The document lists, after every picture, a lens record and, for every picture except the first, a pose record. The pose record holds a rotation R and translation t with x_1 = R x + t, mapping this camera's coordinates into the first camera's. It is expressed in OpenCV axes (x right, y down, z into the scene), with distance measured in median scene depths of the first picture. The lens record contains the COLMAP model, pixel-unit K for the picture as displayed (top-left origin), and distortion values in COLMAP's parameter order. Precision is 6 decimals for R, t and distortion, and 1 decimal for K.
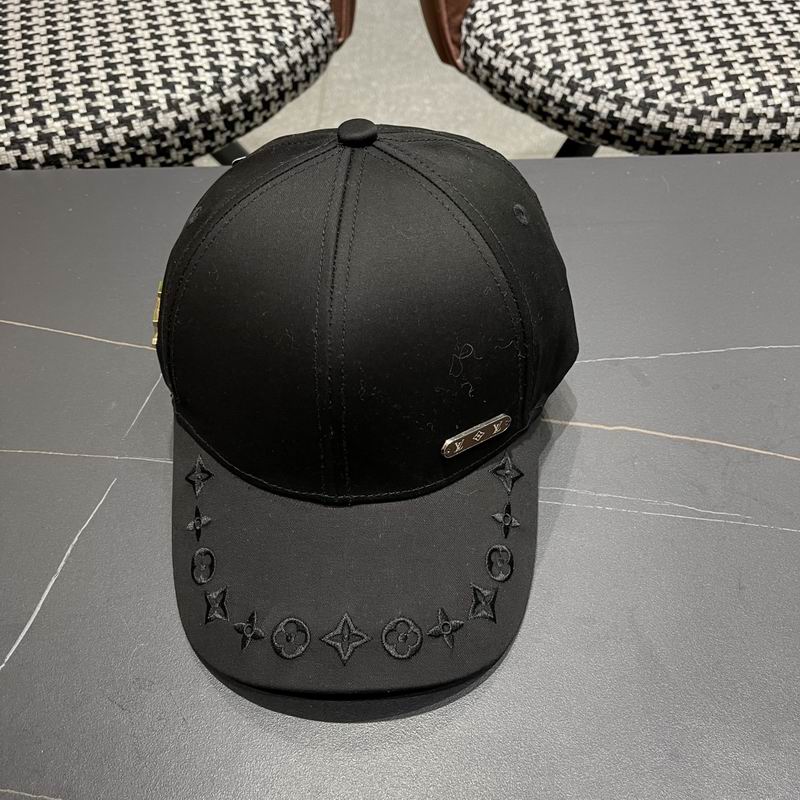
lens RADIAL K [[840.2, 0, 400.4], [0, 840.2, 410.9], [0, 0, 1]] dist [0.020397, 0.000000]
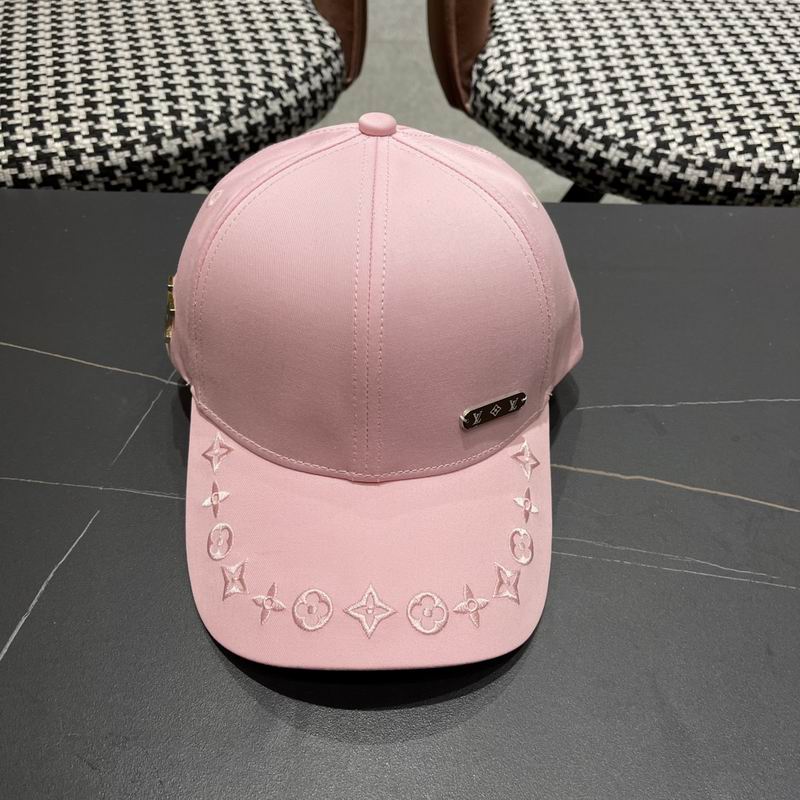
lens RADIAL K [[840.2, 0, 401.3], [0, 840.2, 402.0], [0, 0, 1]] dist [0.020397, 0.000000]
pose [[0.998824, 0.041433, 0.025163, -0.022285], [-0.039567, 0.996721, -0.070580, 0.008888], [-0.028005, 0.069502, 0.997189, 0.037802]]
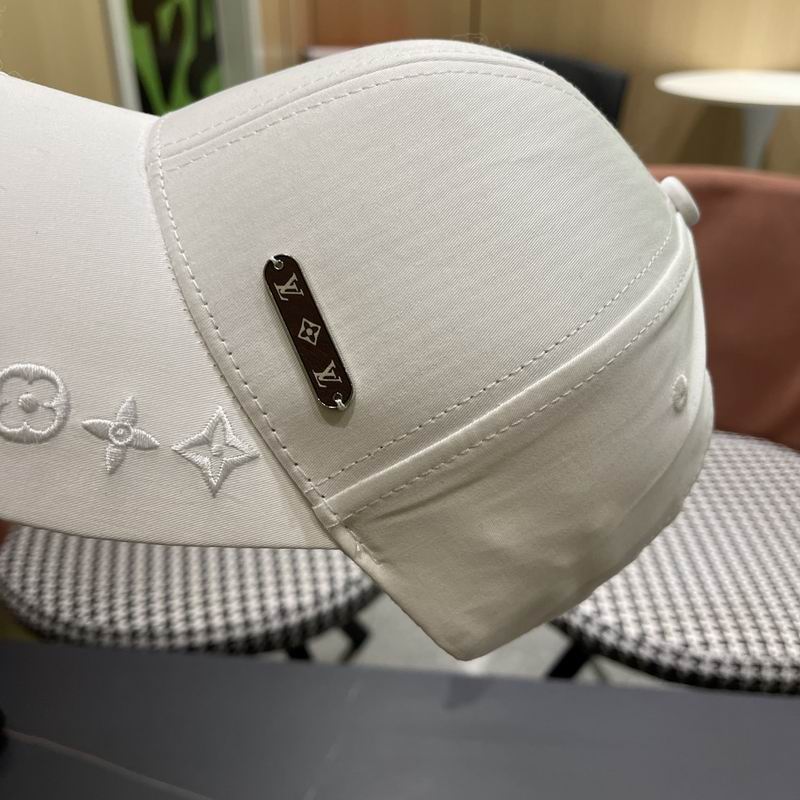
lens RADIAL K [[840.2, 0, 408.8], [0, 840.2, 411.4], [0, 0, 1]] dist [0.020397, 0.000000]
pose [[0.995424, 0.071859, -0.062988, -0.023713], [-0.090685, 0.918183, -0.385638, -0.139178], [0.030123, 0.389585, 0.920498, -0.414626]]
